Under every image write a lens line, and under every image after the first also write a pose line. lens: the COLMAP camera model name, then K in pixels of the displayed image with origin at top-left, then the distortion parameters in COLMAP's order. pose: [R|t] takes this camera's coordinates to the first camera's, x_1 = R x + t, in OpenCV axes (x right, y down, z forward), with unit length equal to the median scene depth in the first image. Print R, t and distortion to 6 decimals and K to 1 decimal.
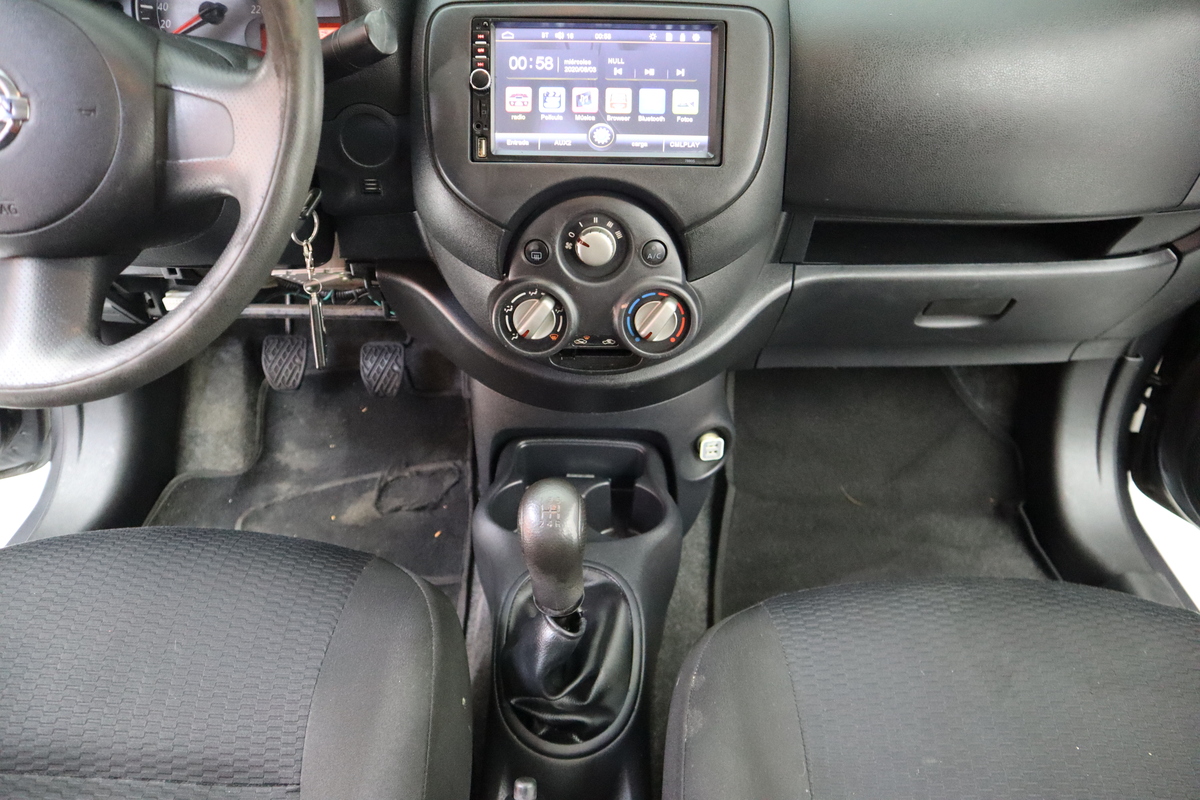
lens RADIAL K [[828.0, 0, 599.2], [0, 828.0, 386.1], [0, 0, 1]] dist [-0.111714, 0.080169]
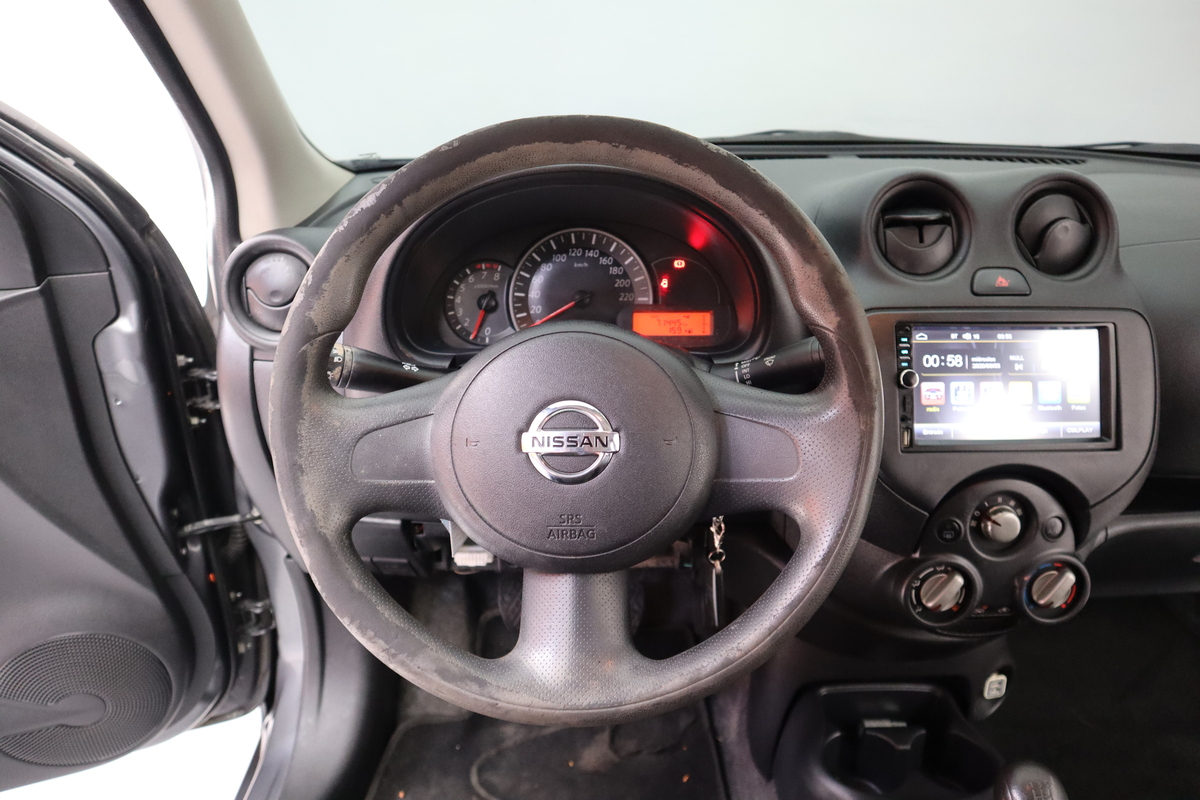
lens RADIAL K [[830.0, 0, 598.4], [0, 830.0, 388.0], [0, 0, 1]] dist [-0.129927, 0.087632]
pose [[0.999754, -0.021764, 0.004206, -0.514304], [0.022161, 0.977196, -0.211180, -0.127997], [0.000486, 0.211221, 0.977438, -0.064241]]
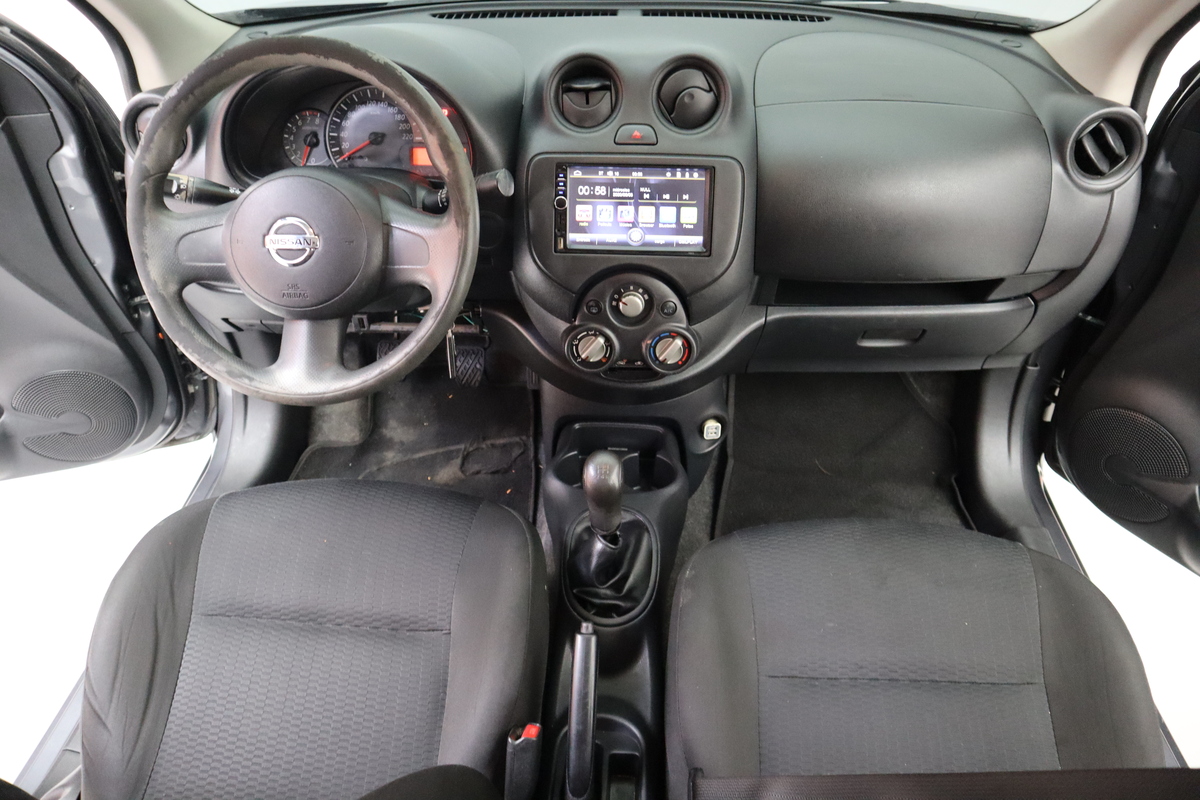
lens RADIAL K [[830.0, 0, 598.4], [0, 830.0, 388.0], [0, 0, 1]] dist [-0.129927, 0.087632]
pose [[0.999254, 0.012248, -0.036628, -0.006997], [-0.011025, 0.999381, 0.033398, -0.059233], [0.037015, -0.032970, 0.998771, -0.577511]]
